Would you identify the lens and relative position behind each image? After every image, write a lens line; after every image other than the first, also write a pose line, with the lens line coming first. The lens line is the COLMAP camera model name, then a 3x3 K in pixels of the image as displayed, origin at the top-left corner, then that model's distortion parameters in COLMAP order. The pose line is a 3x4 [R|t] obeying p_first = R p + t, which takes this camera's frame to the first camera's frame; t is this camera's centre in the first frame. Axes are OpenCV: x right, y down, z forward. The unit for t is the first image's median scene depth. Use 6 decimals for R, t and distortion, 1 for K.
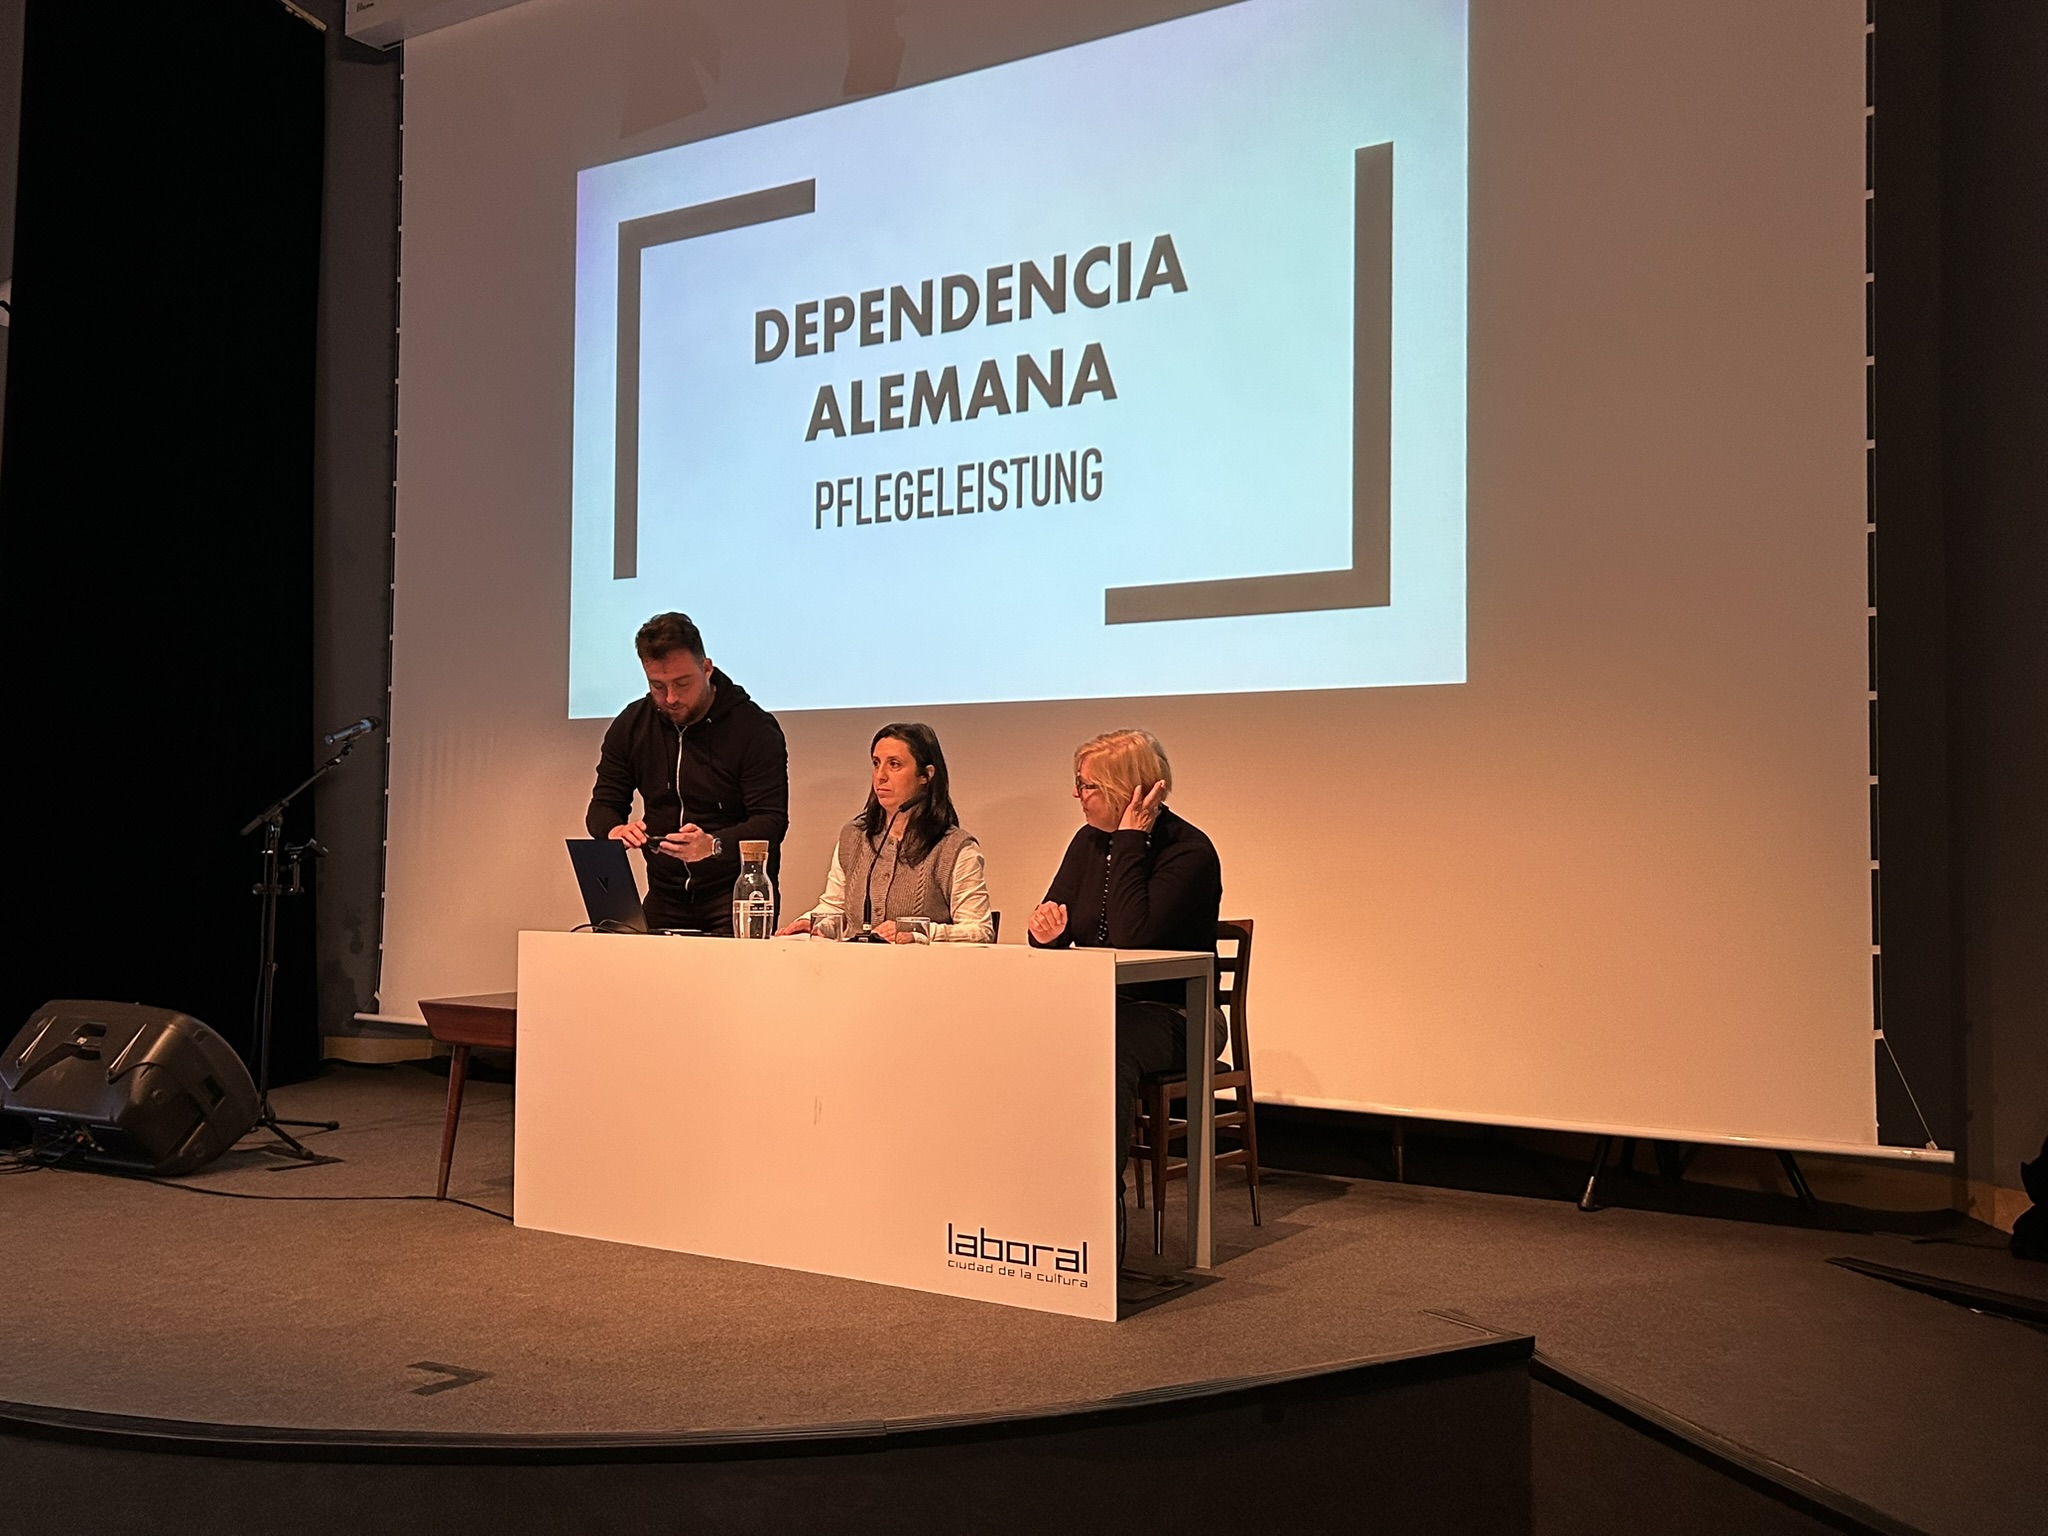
lens RADIAL K [[1985.8, 0, 1040.0], [0, 1985.8, 755.5], [0, 0, 1]] dist [0.032052, 0.000000]
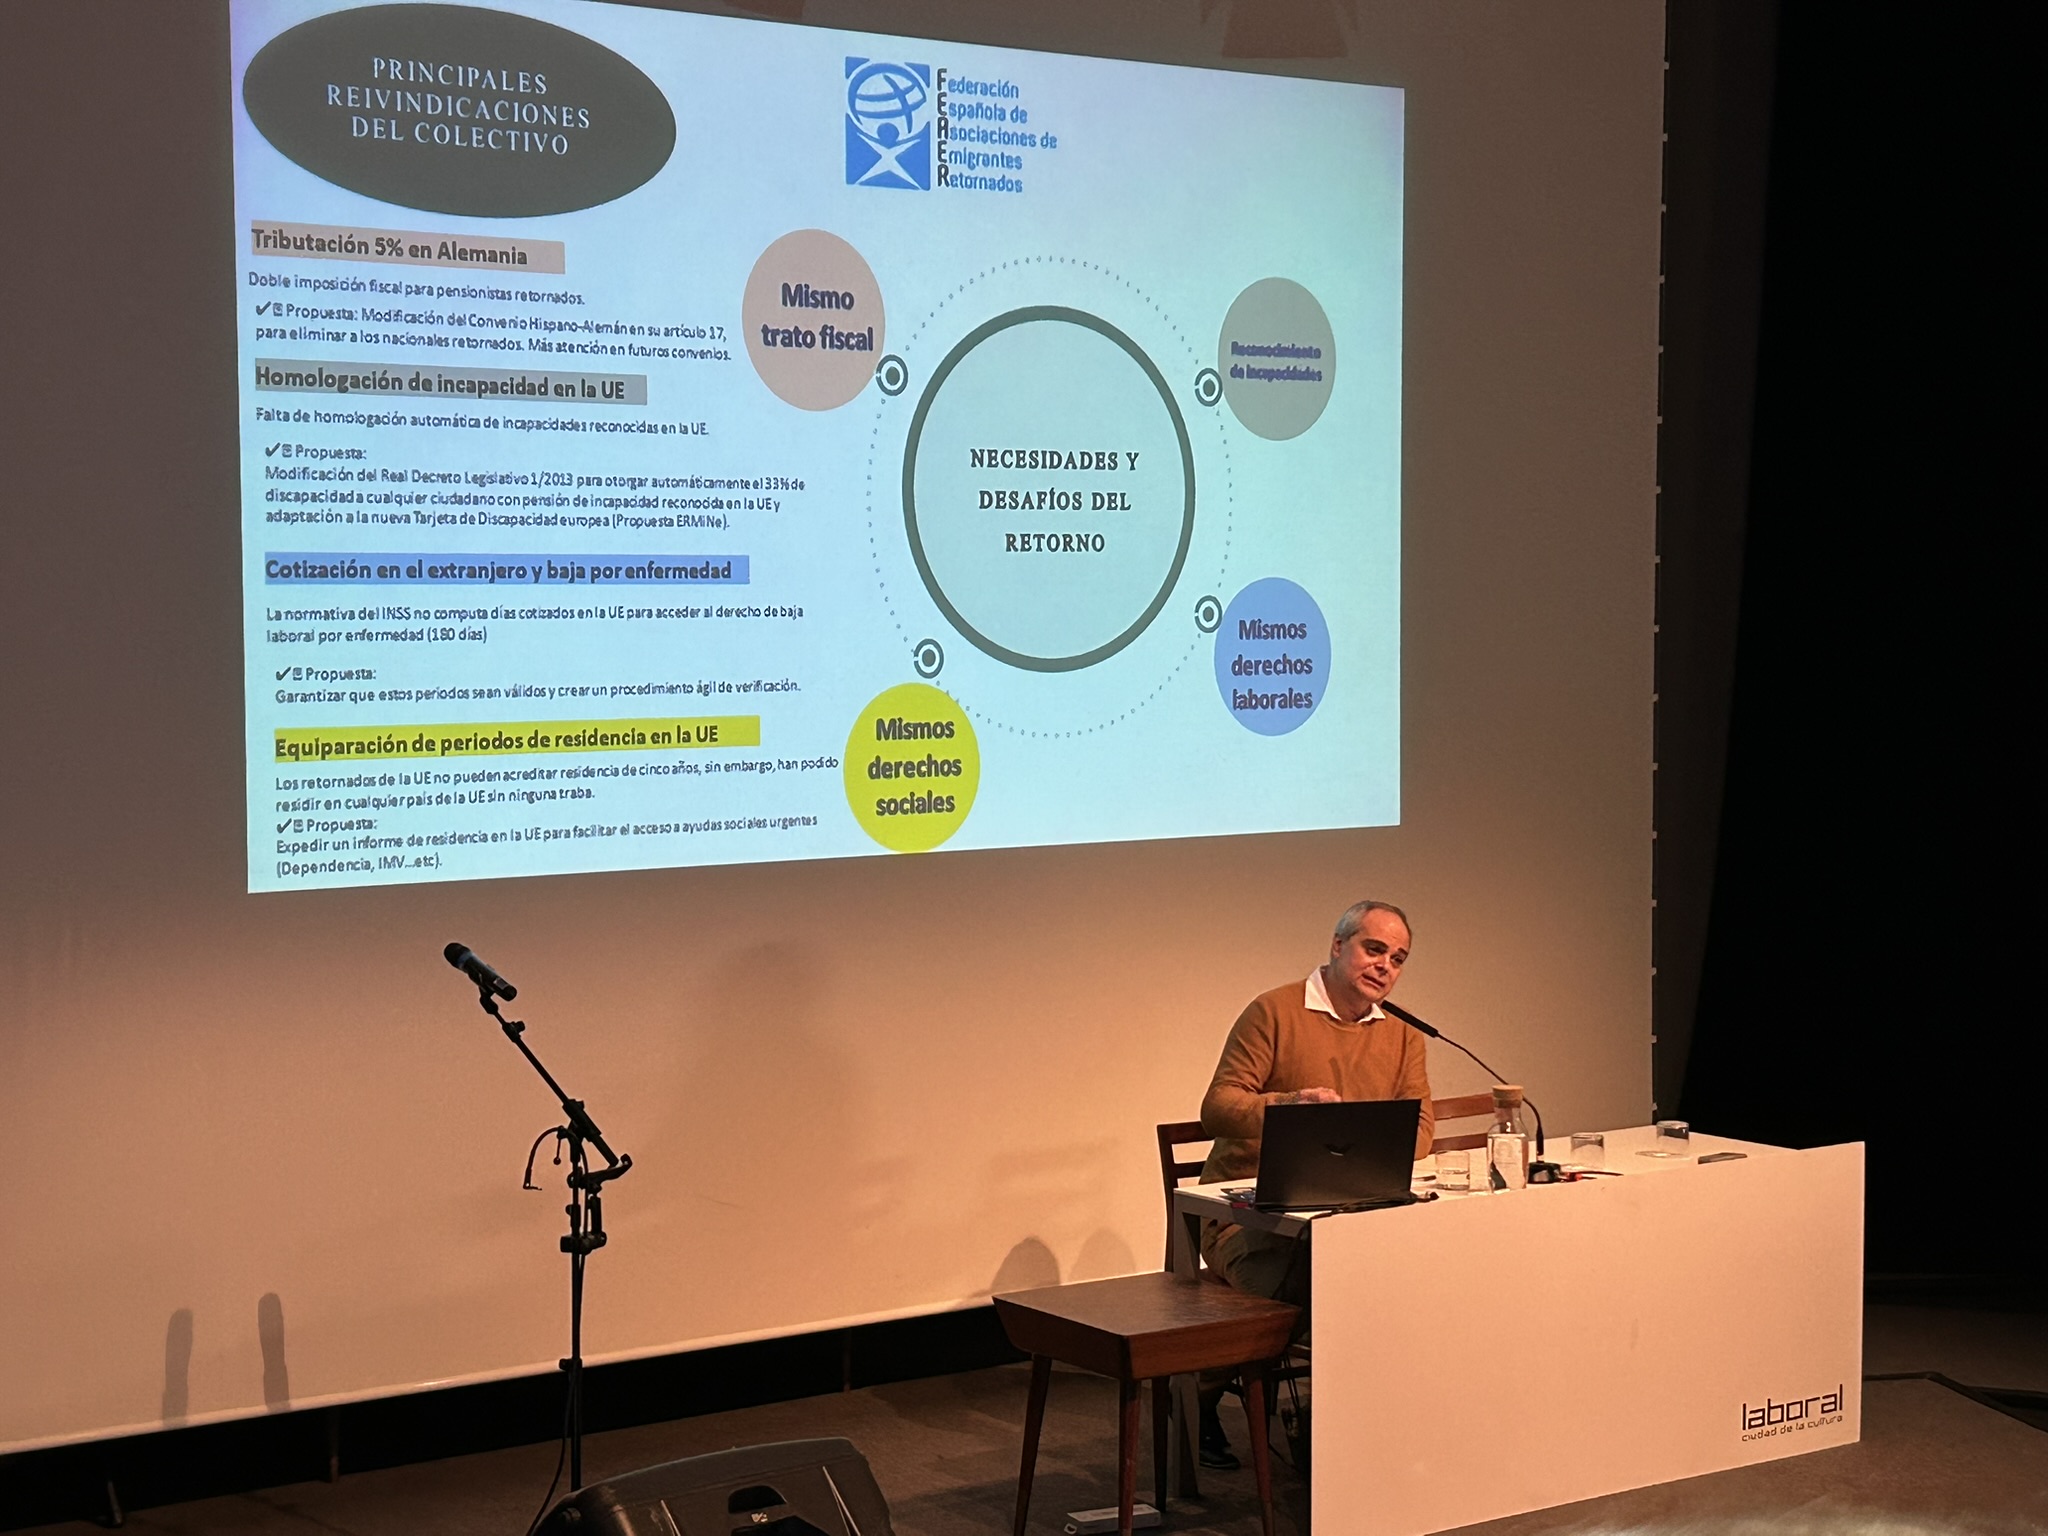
lens RADIAL K [[3569.4, 0, 1031.6], [0, 3569.4, 777.2], [0, 0, 1]] dist [0.042480, 0.000000]
pose [[0.345540, -0.057551, 0.936638, -1.844458], [-0.034716, 0.996650, 0.074045, -0.224403], [-0.937762, -0.058102, 0.342385, 0.641790]]
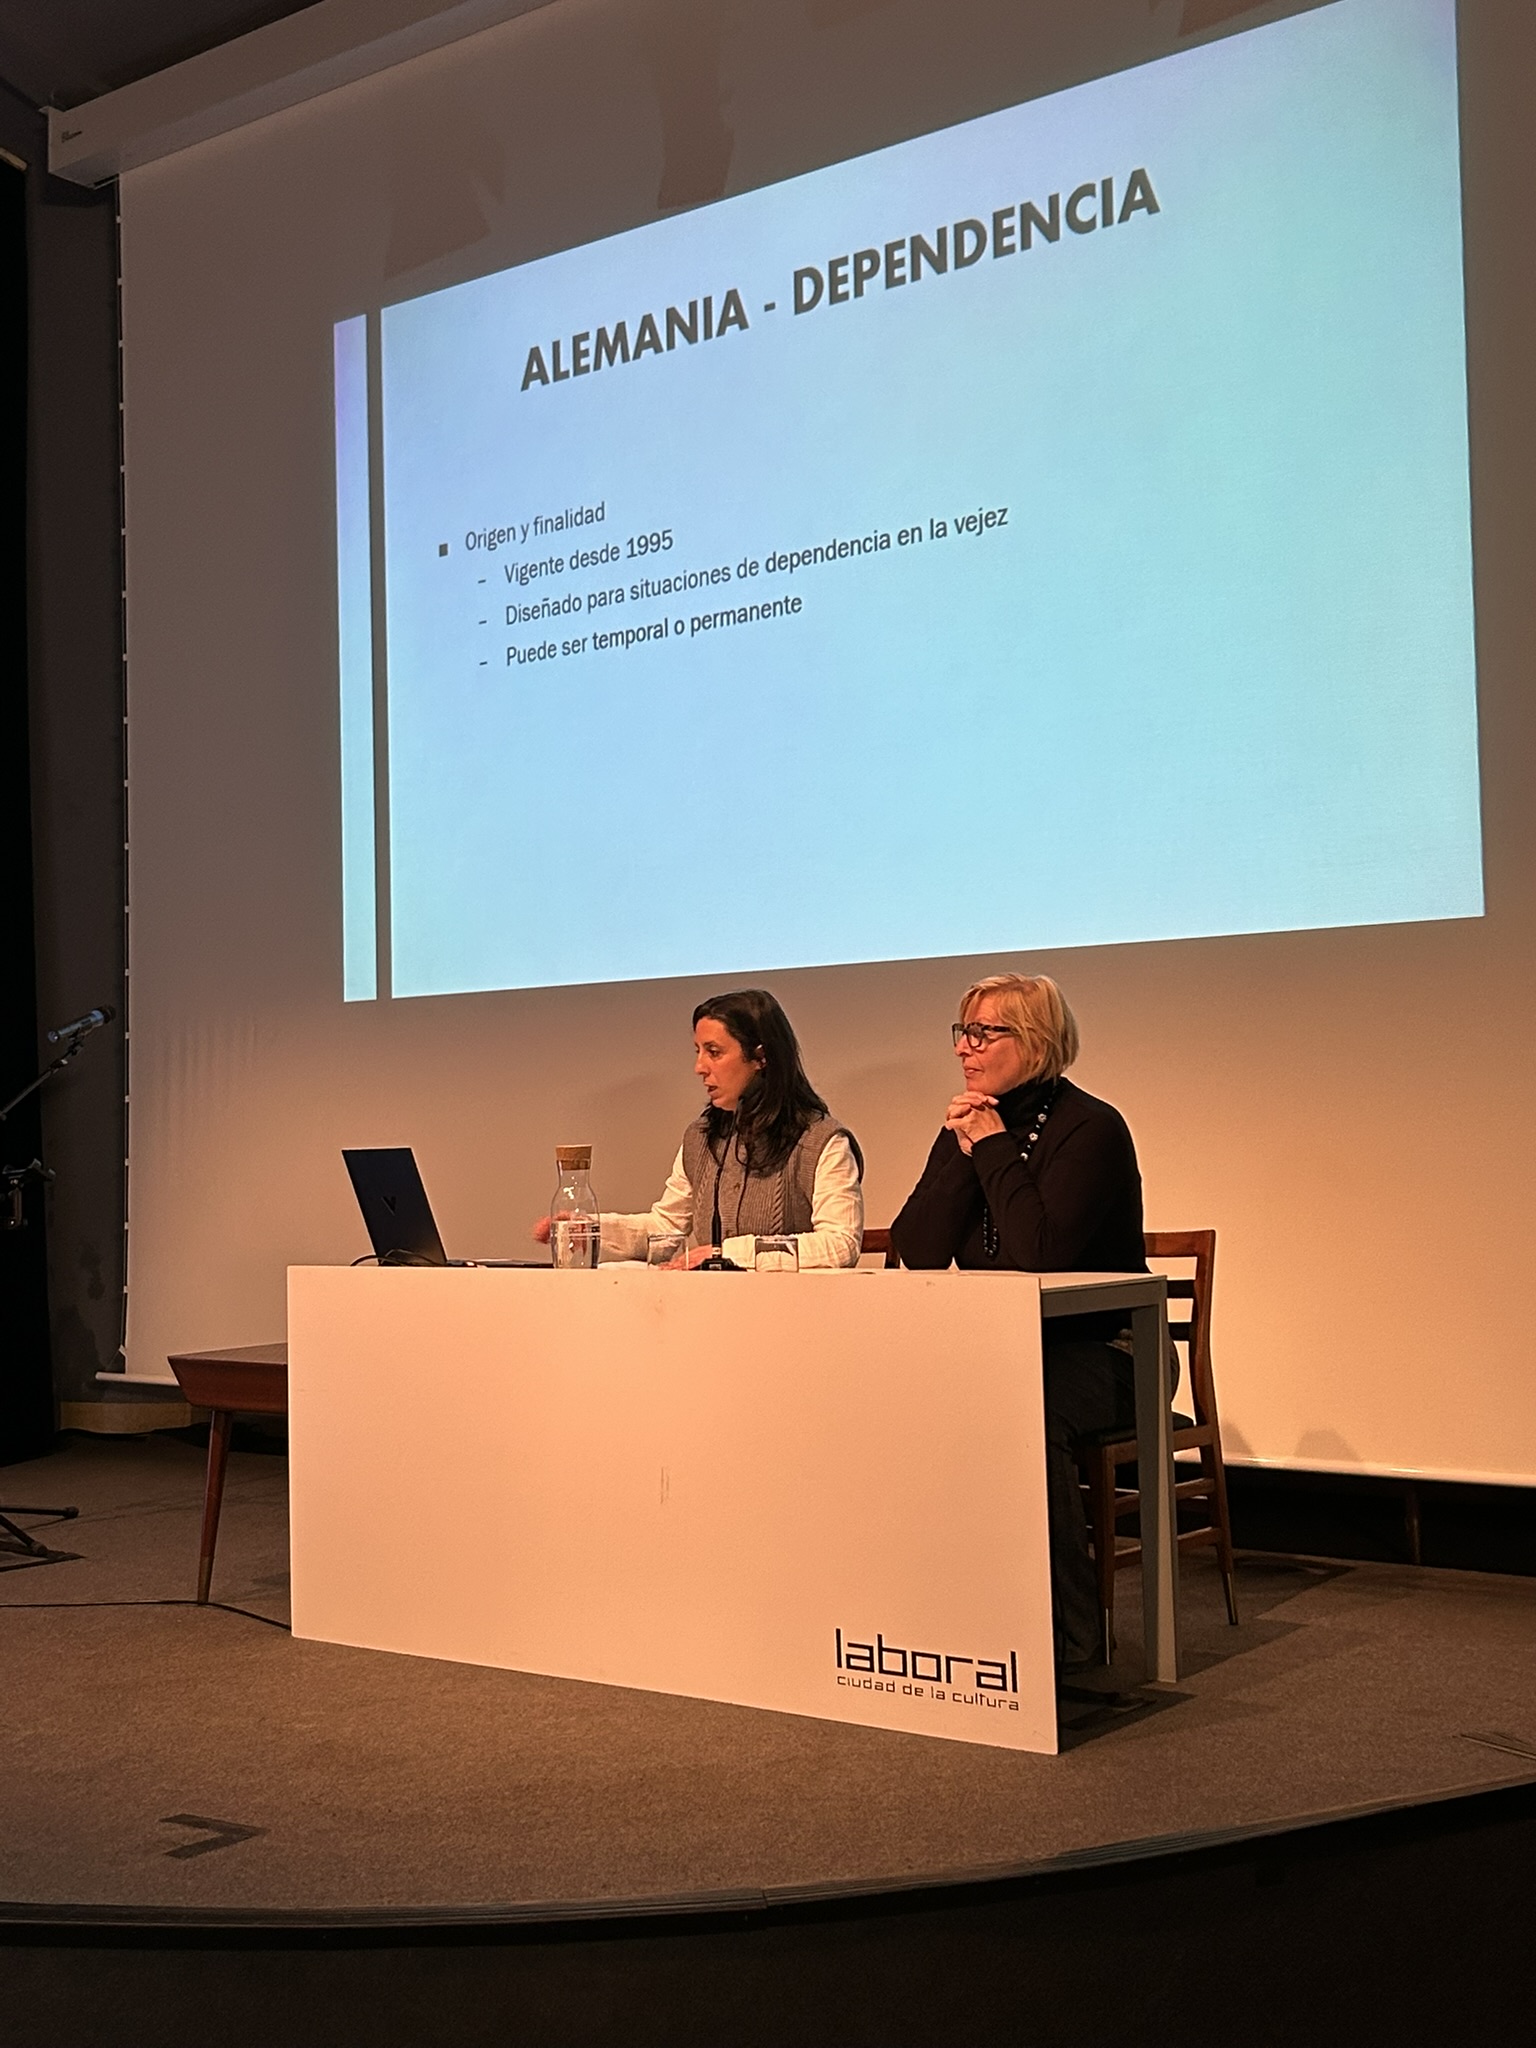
lens RADIAL K [[2450.5, 0, 745.7], [0, 2450.5, 1028.3], [0, 0, 1]] dist [0.039129, 0.000000]
pose [[0.996842, -0.031404, -0.072932, -0.003266], [0.031186, 0.999505, -0.004137, 0.002298], [0.073026, 0.001849, 0.997328, 0.032220]]
